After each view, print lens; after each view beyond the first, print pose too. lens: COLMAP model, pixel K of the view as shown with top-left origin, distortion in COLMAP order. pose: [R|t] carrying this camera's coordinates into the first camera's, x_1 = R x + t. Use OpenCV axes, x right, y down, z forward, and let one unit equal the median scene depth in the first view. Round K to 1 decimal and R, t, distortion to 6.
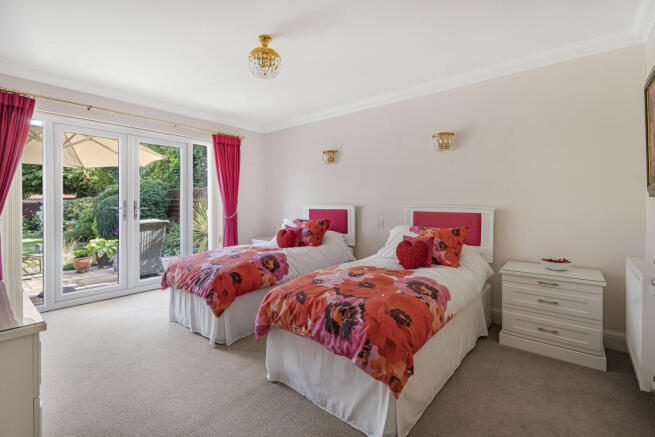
lens RADIAL K [[299.2, 0, 327.4], [0, 299.2, 201.2], [0, 0, 1]] dist [0.001386, 0.000180]
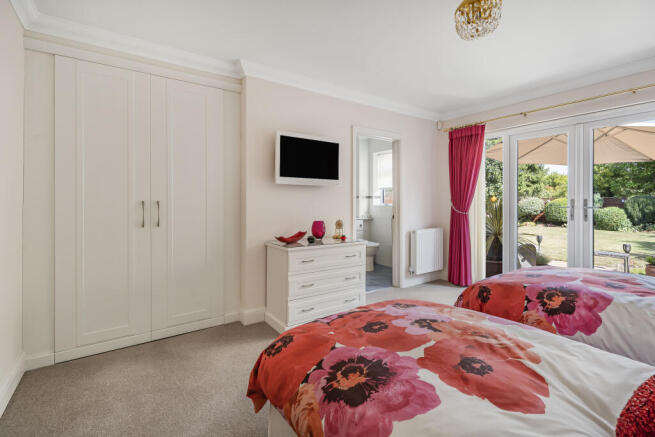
lens RADIAL K [[299.2, 0, 327.4], [0, 299.2, 201.2], [0, 0, 1]] dist [0.001386, 0.000180]
pose [[-0.272148, -0.001920, -0.962253, 0.137714], [0.008013, 0.999959, -0.004262, 0.001227], [0.962222, -0.008871, -0.272122, 0.188332]]
